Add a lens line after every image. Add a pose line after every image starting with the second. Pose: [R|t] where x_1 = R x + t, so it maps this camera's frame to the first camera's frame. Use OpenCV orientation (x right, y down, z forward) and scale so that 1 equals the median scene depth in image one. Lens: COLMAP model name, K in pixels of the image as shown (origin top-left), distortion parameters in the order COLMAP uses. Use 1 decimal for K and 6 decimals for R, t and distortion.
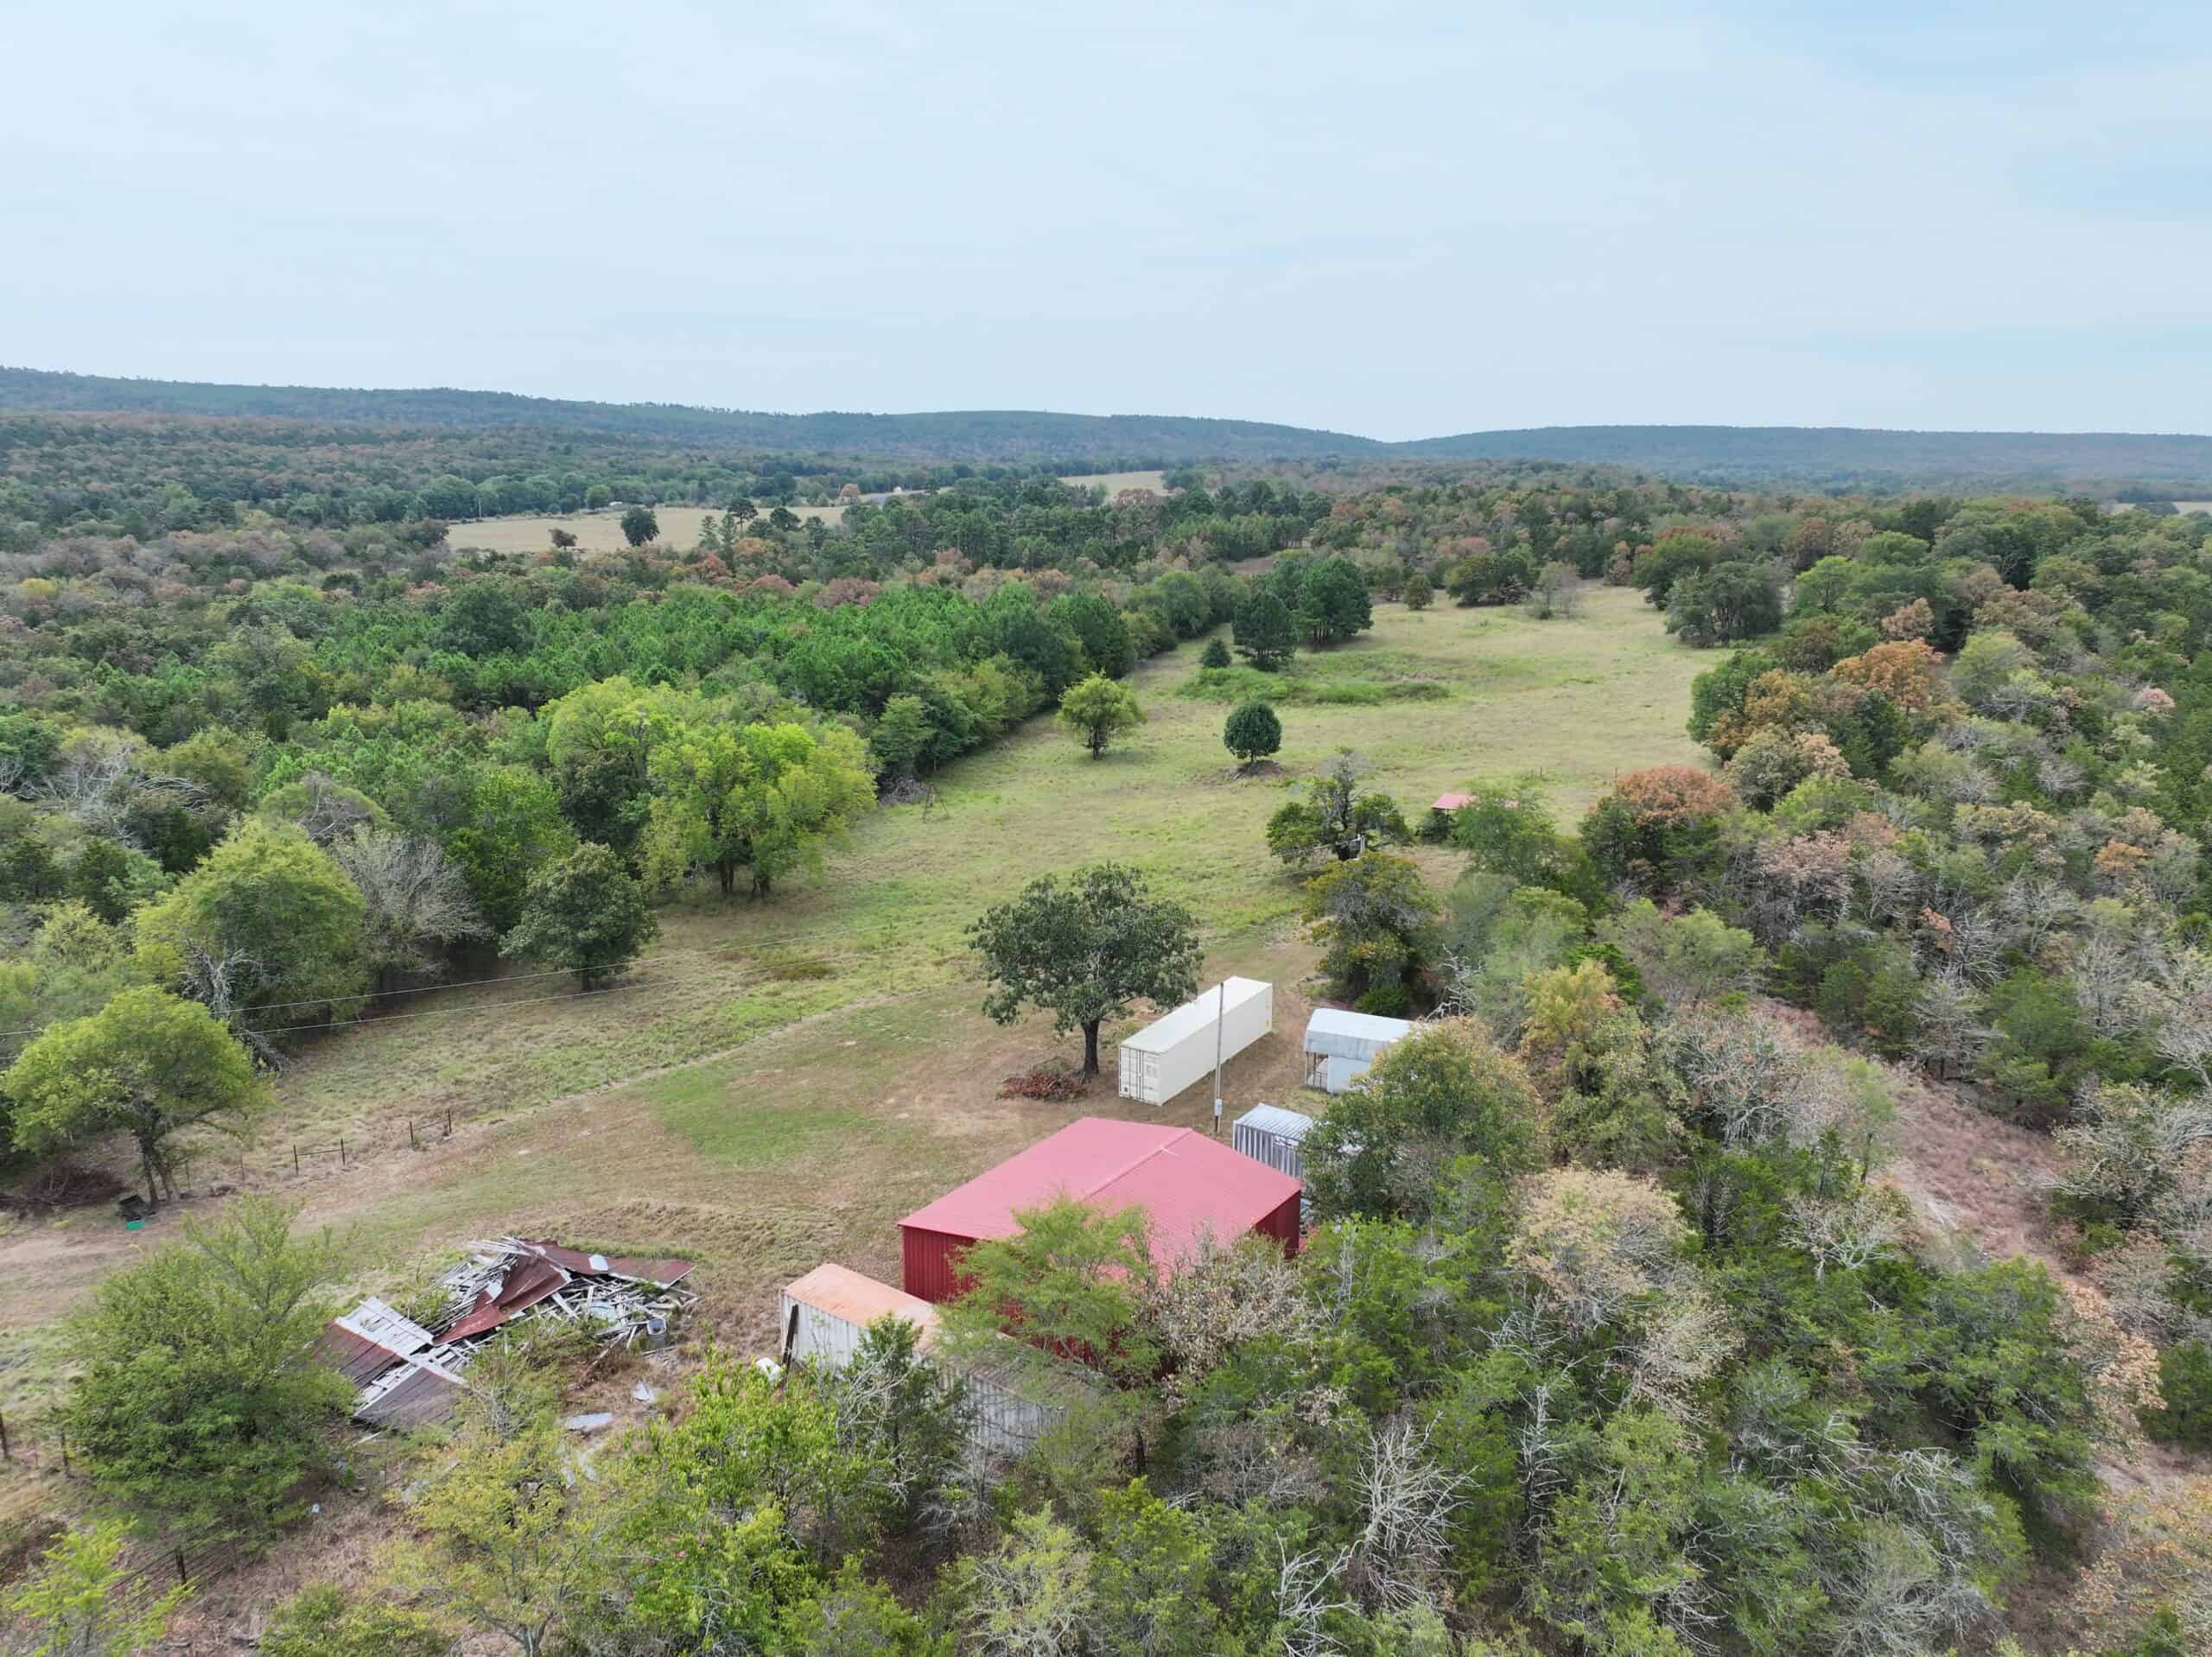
lens RADIAL K [[1550.4, 0, 1111.9], [0, 1550.4, 831.9], [0, 0, 1]] dist [-0.003578, 0.021178]
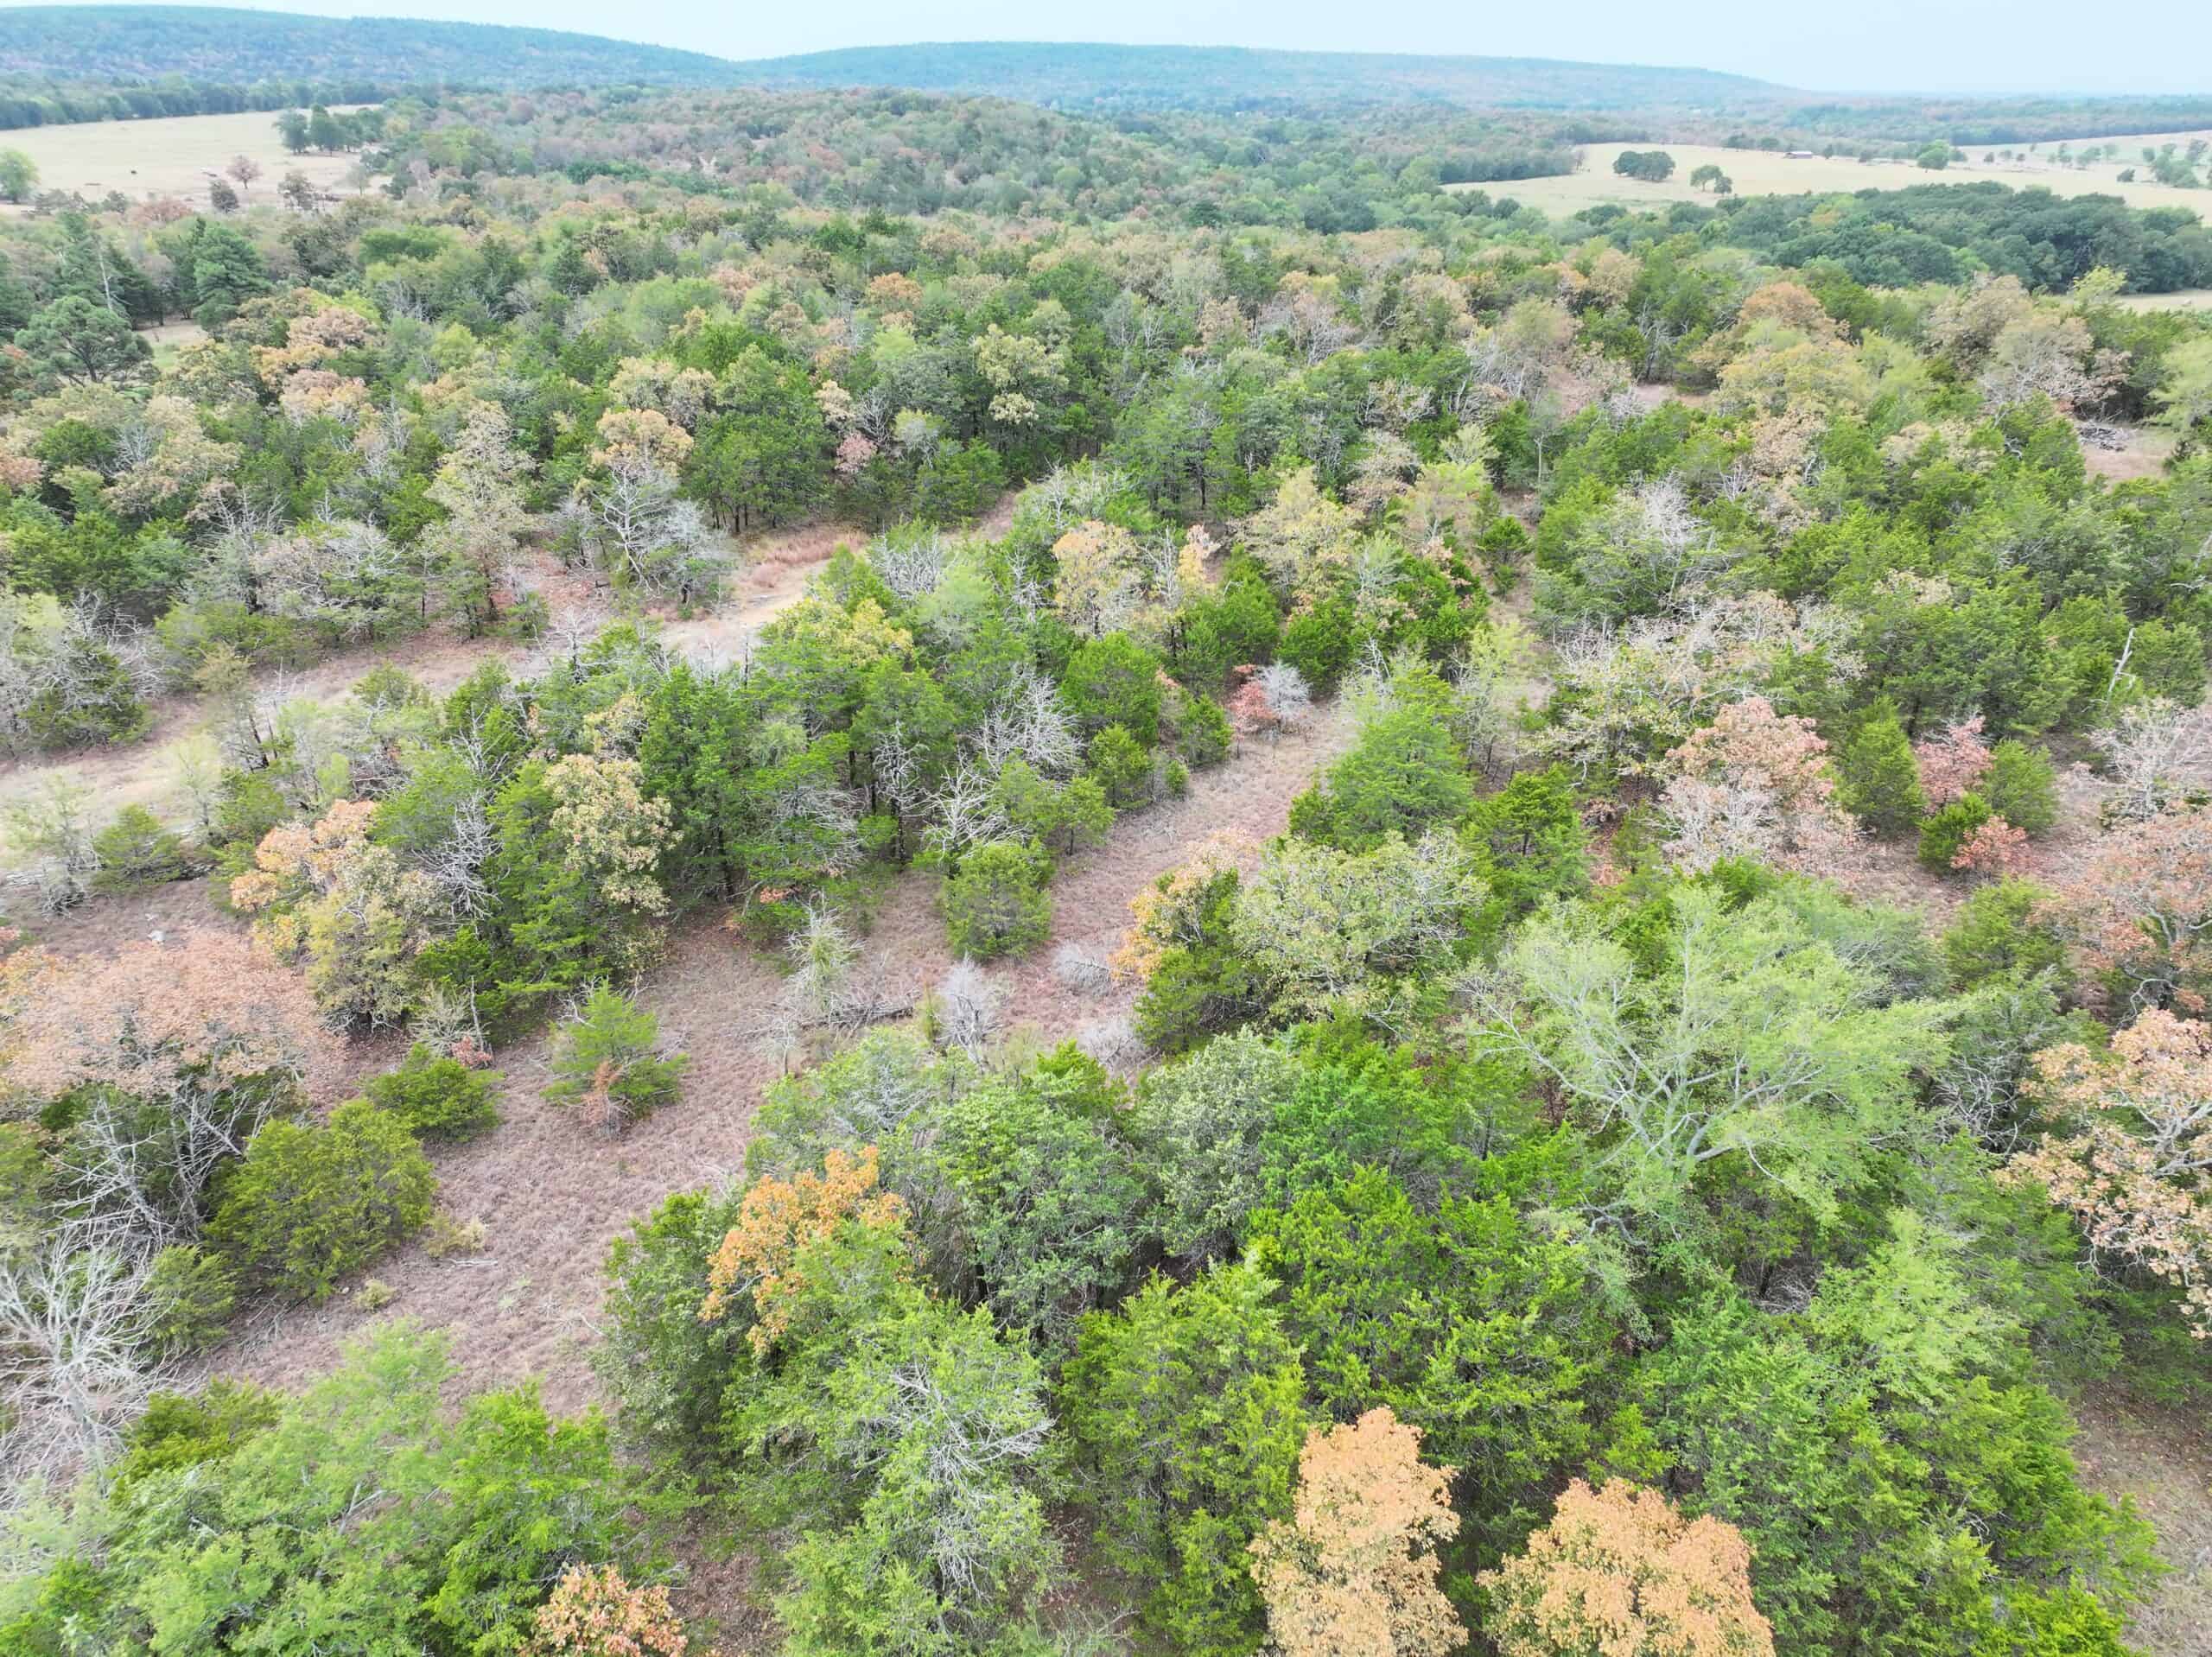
lens RADIAL K [[1550.4, 0, 1100.8], [0, 1550.4, 832.6], [0, 0, 1]] dist [-0.003578, 0.021178]
pose [[0.933882, -0.154400, 0.322530, 0.233178], [0.081382, 0.970077, 0.228751, -0.195308], [-0.348198, -0.187379, 0.918503, 0.747163]]
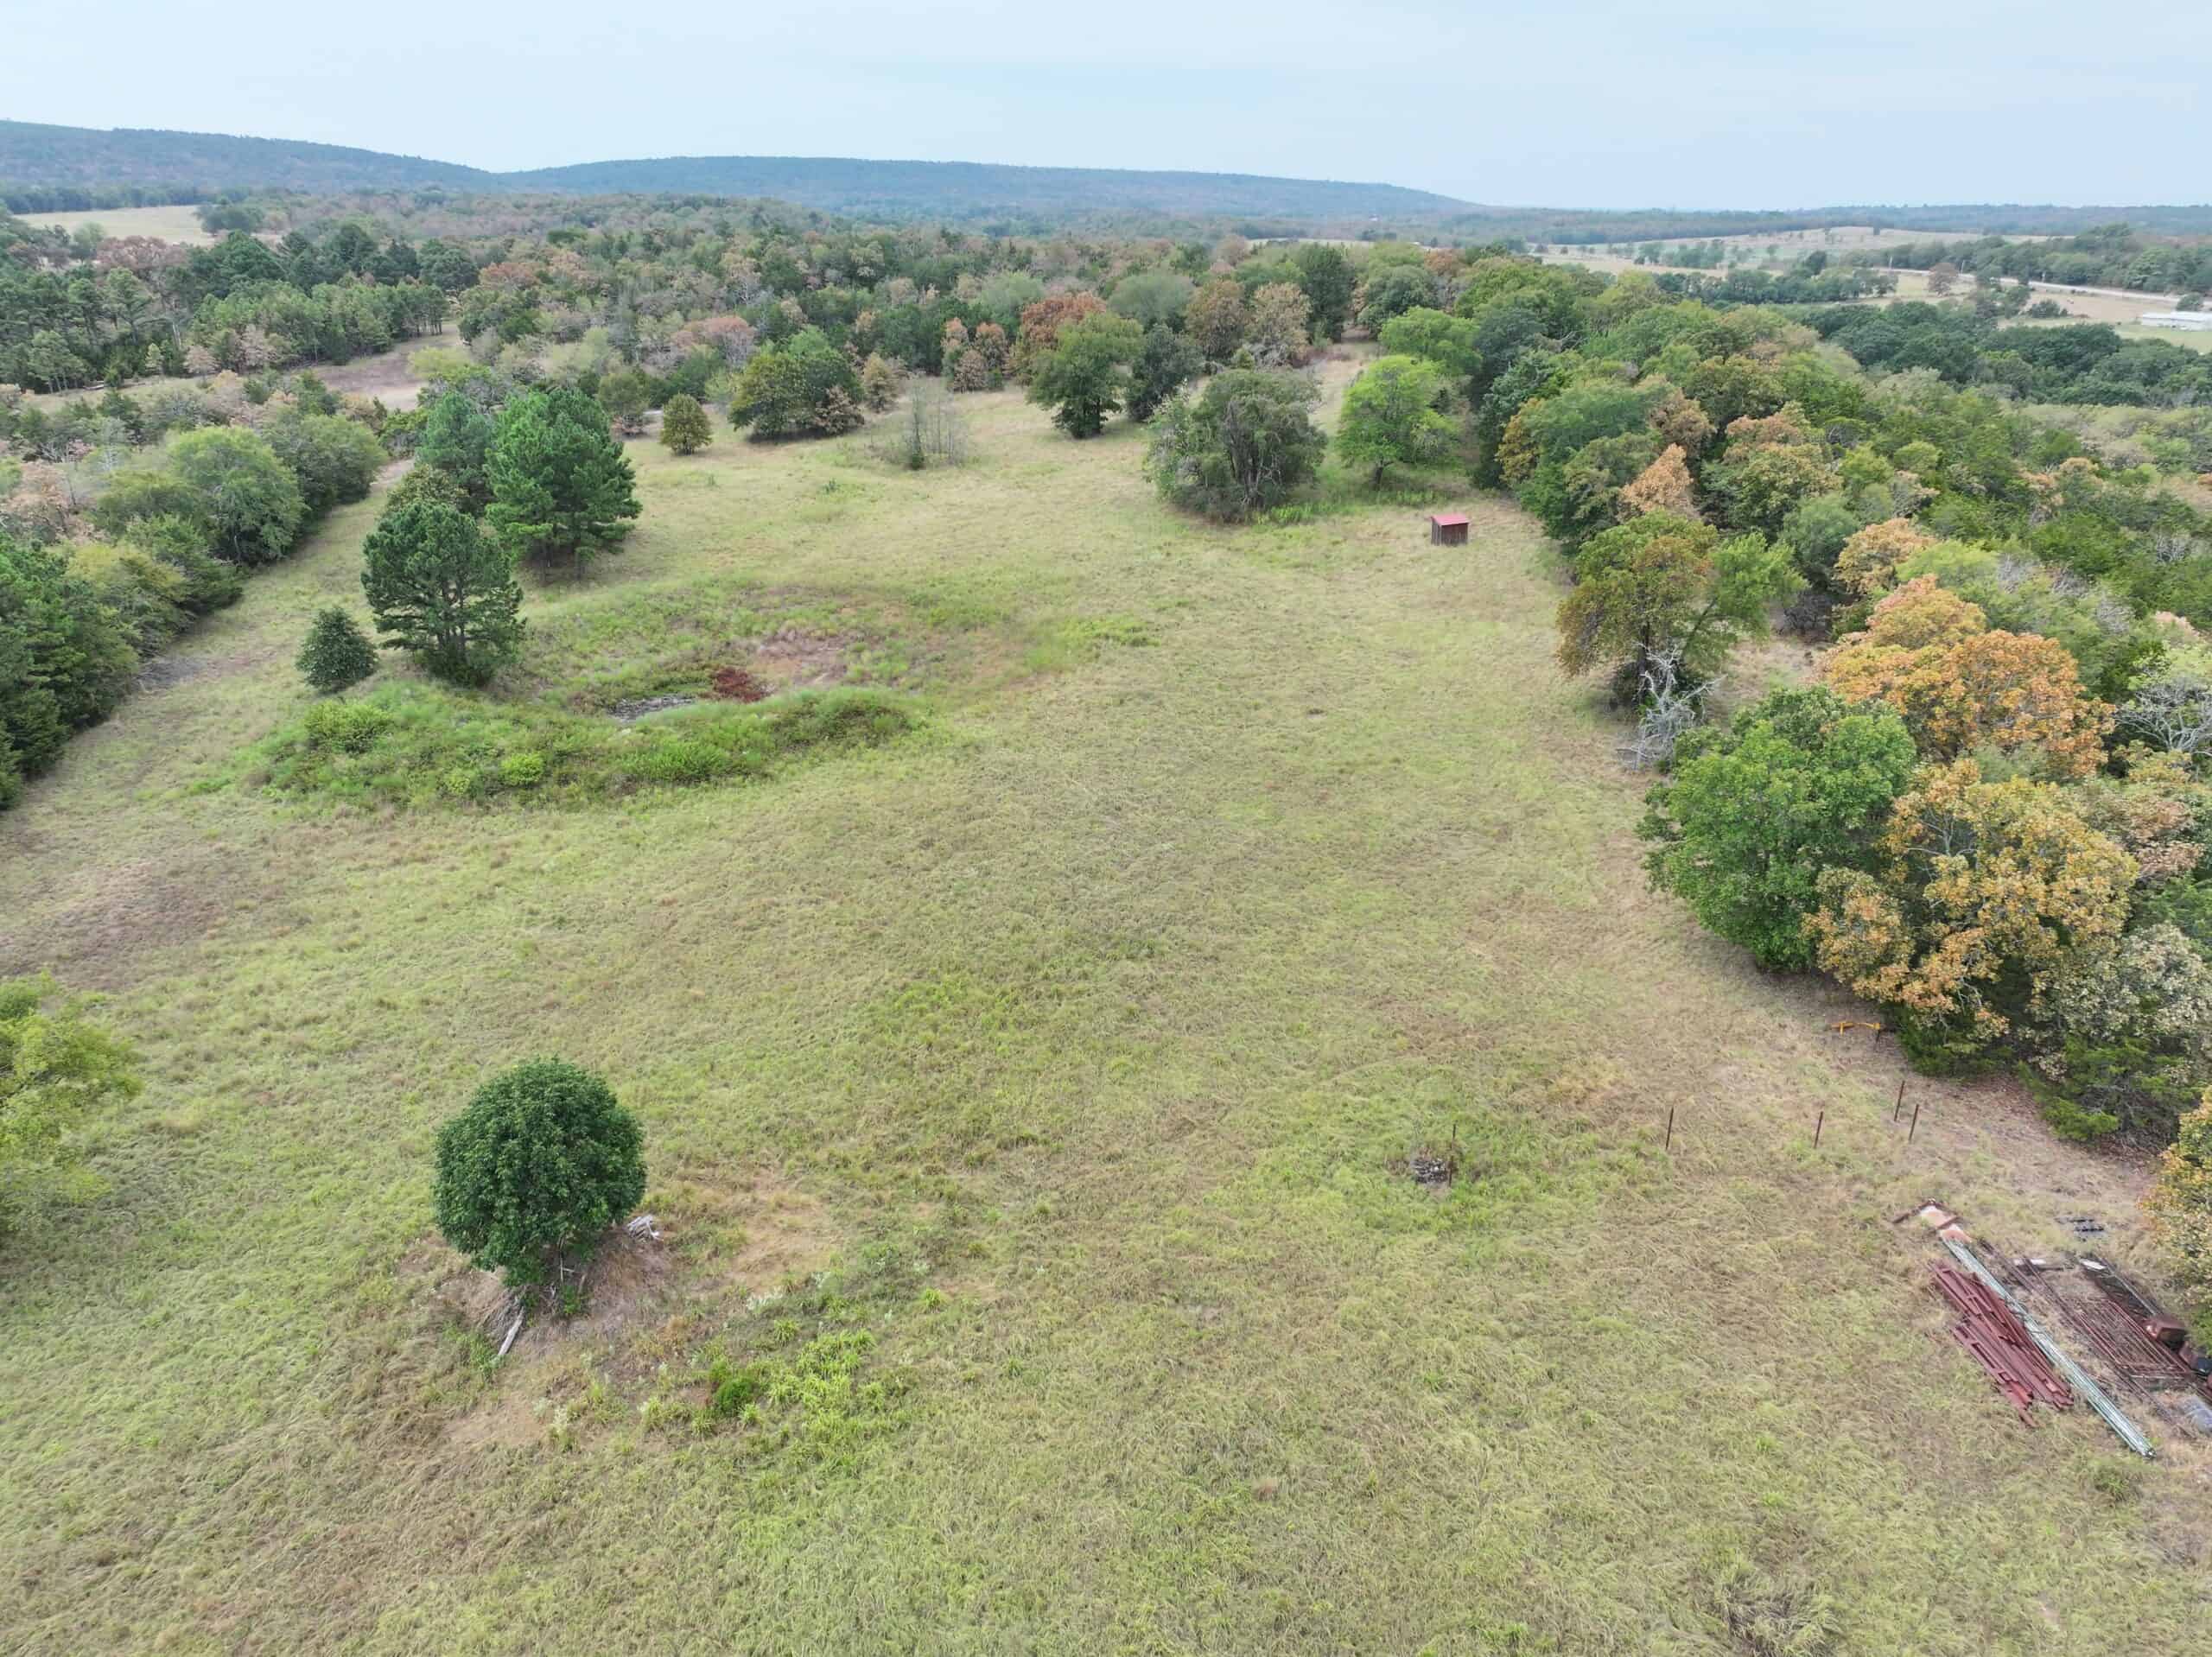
lens RADIAL K [[1550.4, 0, 1107.9], [0, 1550.4, 821.9], [0, 0, 1]] dist [-0.003578, 0.021178]
pose [[0.865807, -0.185750, 0.464624, 0.024448], [0.114693, 0.977494, 0.177061, -0.068108], [-0.487056, -0.100012, 0.867625, 0.287185]]
